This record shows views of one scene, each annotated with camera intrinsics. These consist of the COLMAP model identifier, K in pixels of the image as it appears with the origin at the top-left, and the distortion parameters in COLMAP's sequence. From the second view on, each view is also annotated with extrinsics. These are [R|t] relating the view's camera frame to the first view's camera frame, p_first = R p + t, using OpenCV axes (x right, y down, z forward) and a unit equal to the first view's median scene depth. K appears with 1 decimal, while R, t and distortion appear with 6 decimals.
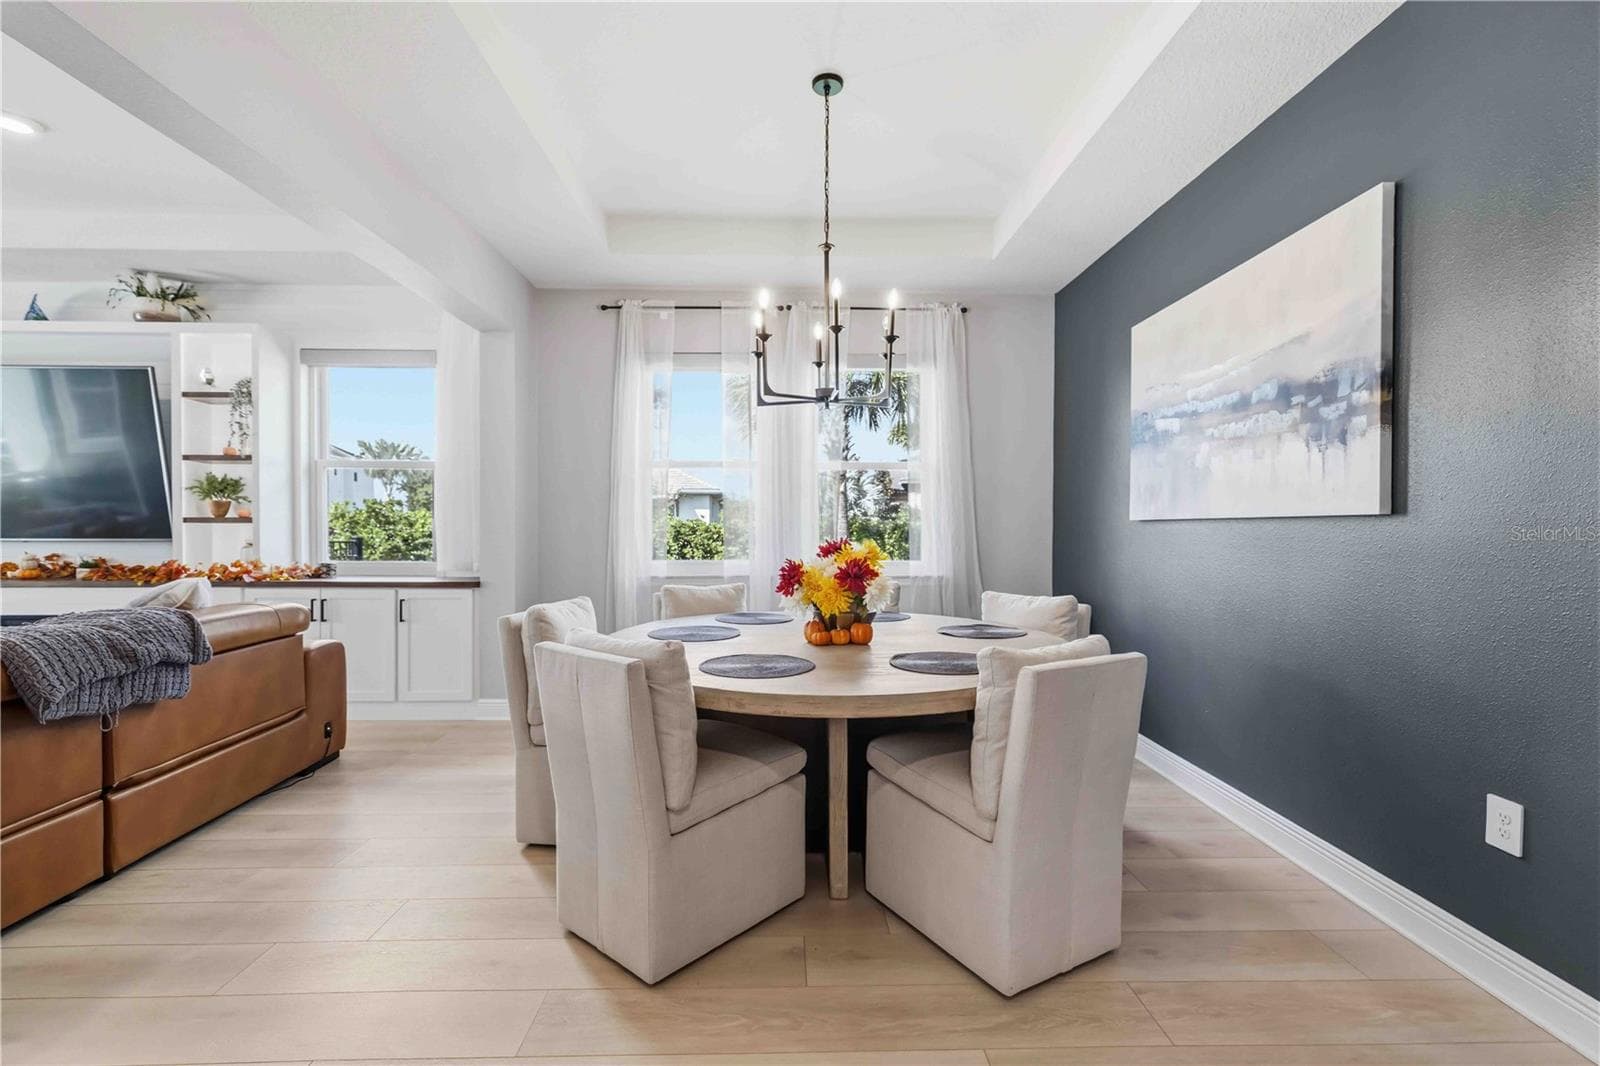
lens RADIAL K [[695.6, 0, 800.0], [0, 695.6, 533.0], [0, 0, 1]] dist [-0.001524, -0.000479]
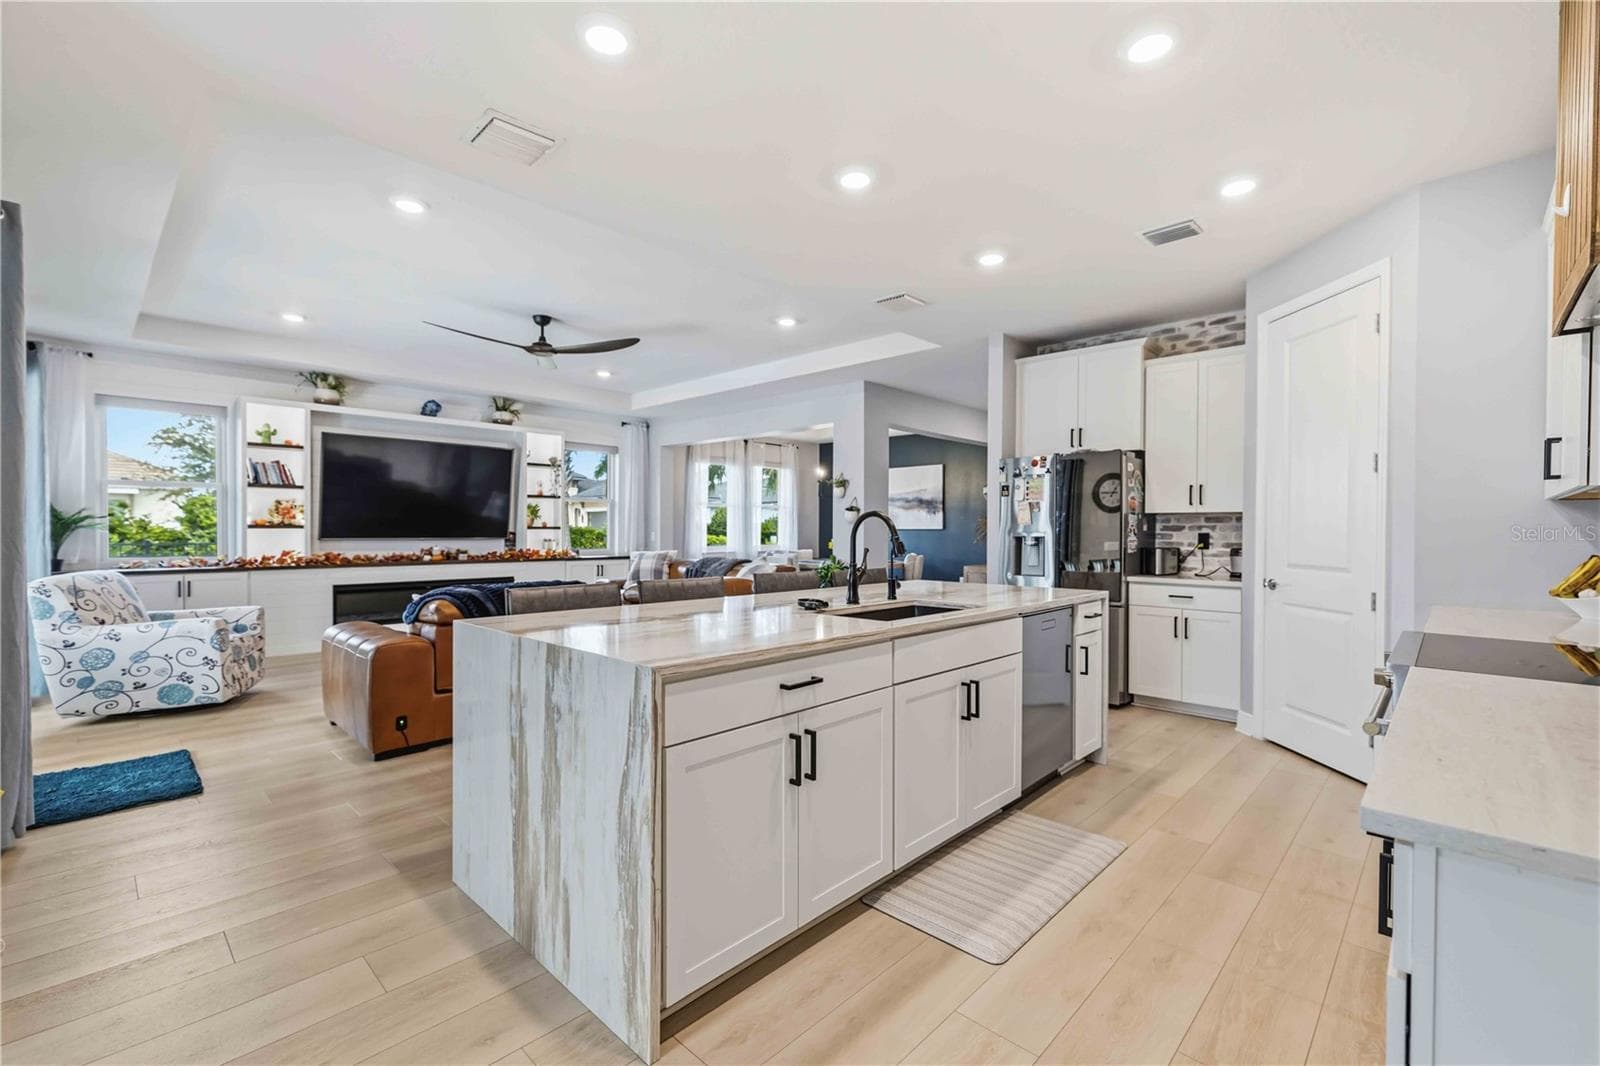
lens RADIAL K [[695.6, 0, 800.0], [0, 695.6, 533.0], [0, 0, 1]] dist [-0.001524, -0.000479]
pose [[0.711045, -0.002249, 0.703143, -3.339804], [0.006379, 0.999974, -0.003253, 0.011845], [-0.703118, 0.006799, 0.711041, -1.809547]]
